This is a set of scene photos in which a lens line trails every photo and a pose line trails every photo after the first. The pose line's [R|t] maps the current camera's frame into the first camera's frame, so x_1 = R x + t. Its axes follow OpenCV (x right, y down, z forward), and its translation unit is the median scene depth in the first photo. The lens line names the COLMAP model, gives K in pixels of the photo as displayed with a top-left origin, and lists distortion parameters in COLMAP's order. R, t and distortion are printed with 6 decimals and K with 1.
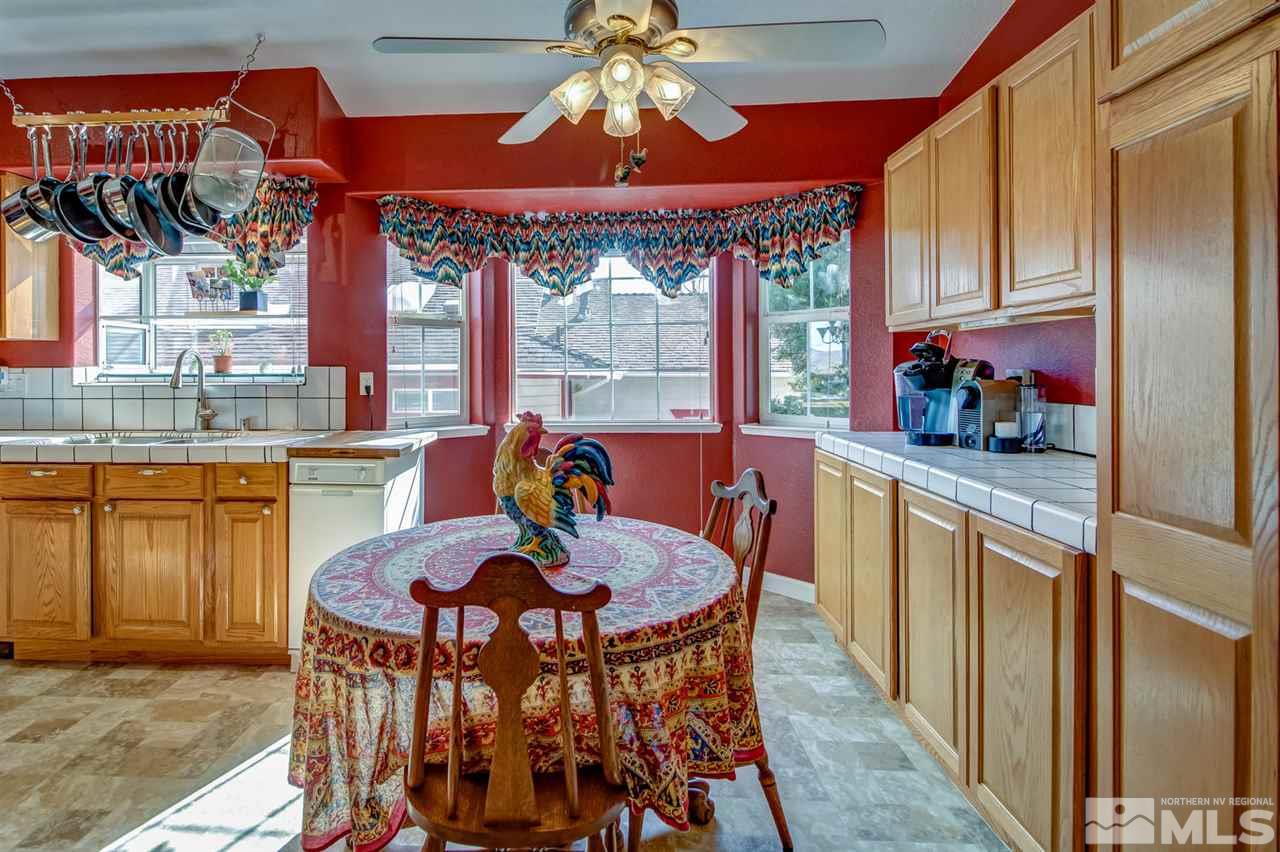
lens RADIAL K [[662.6, 0, 574.1], [0, 662.6, 374.3], [0, 0, 1]] dist [0.001680, -0.012853]
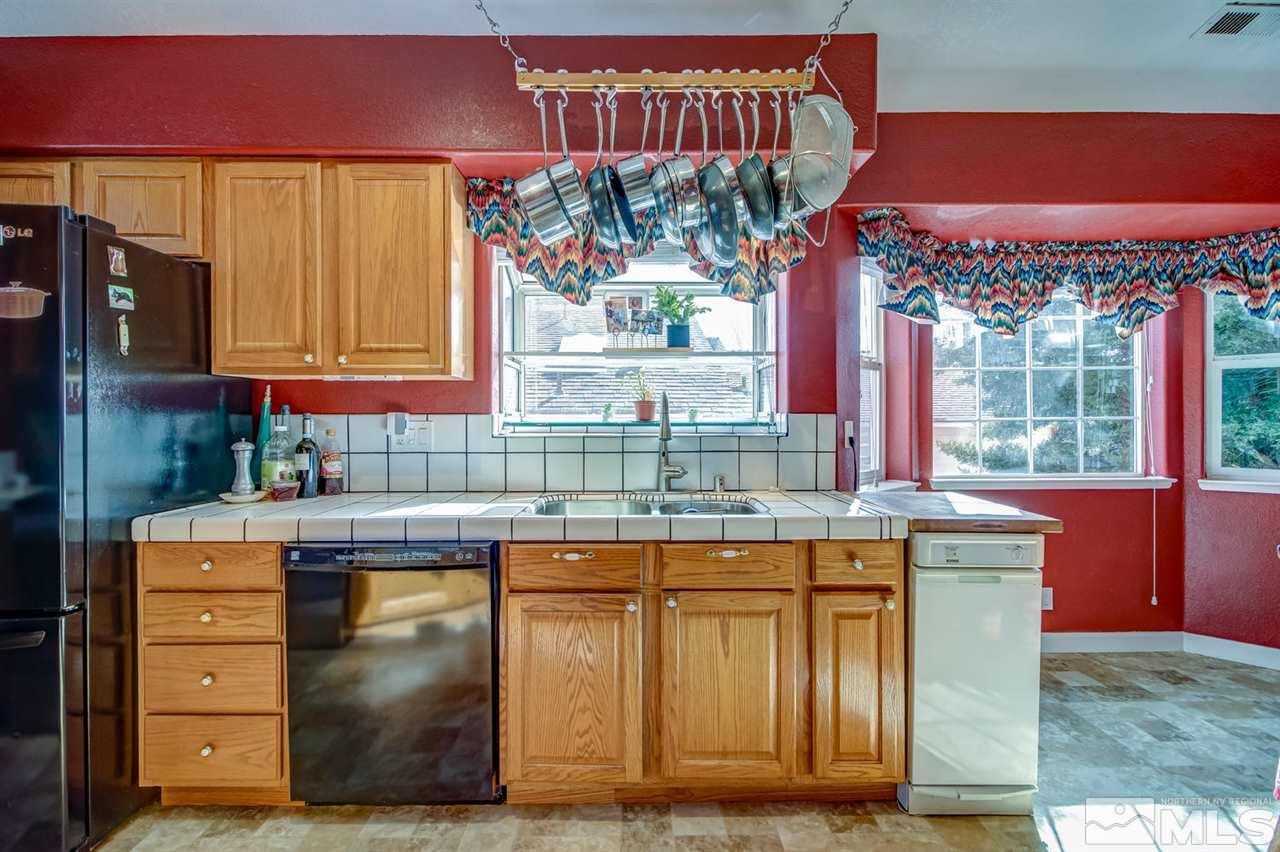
lens RADIAL K [[592.9, 0, 640.0], [0, 592.9, 426.0], [0, 0, 1]] dist [0.001302, -0.008171]
pose [[0.998798, 0.002779, 0.048932, -0.625732], [-0.002809, 0.999996, 0.000540, 0.003261], [-0.048931, -0.000677, 0.998802, 0.273186]]
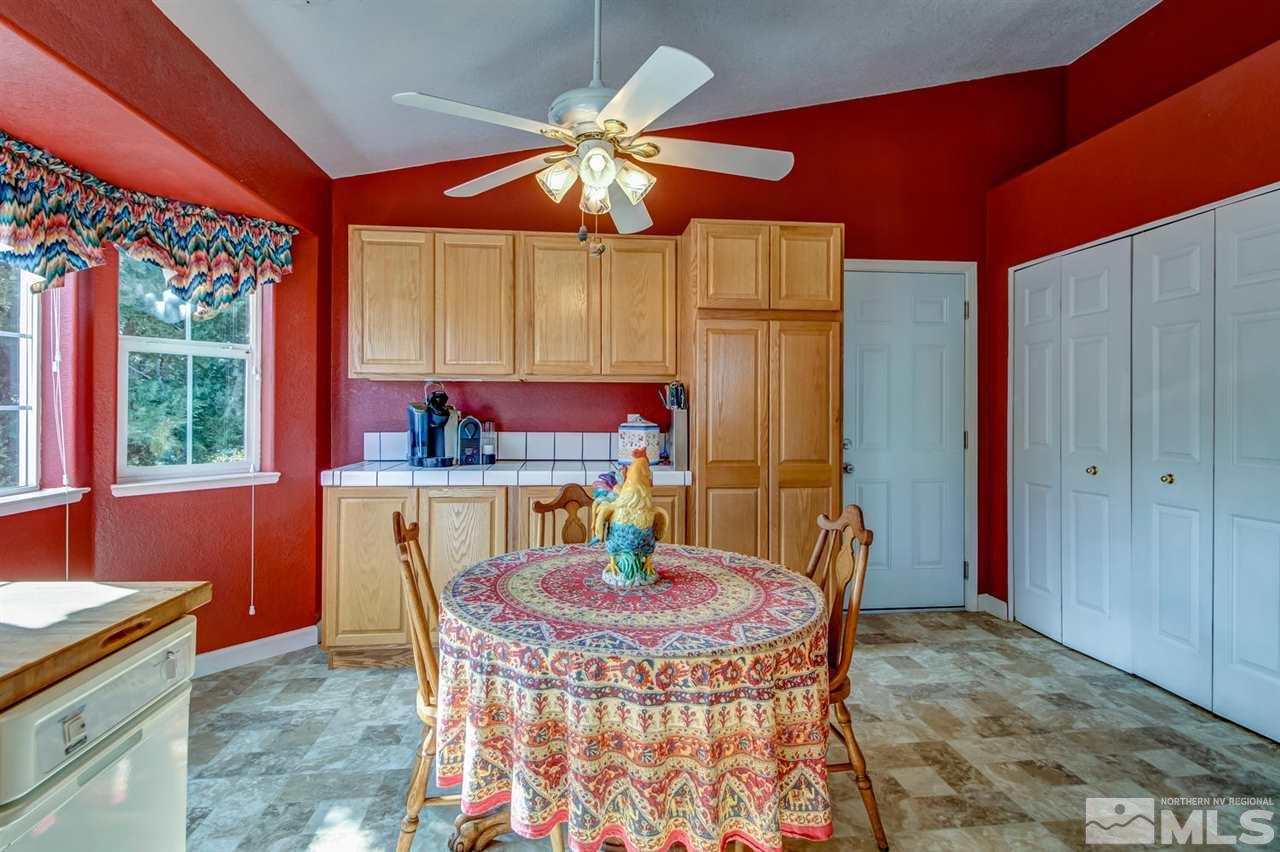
lens RADIAL K [[629.6, 0, 624.6], [0, 629.6, 409.2], [0, 0, 1]] dist [-0.003199, -0.001415]
pose [[-0.147566, 0.007727, 0.989022, -0.587090], [0.004261, 0.999965, -0.007177, -0.002295], [-0.989043, 0.003155, -0.147594, 0.628369]]
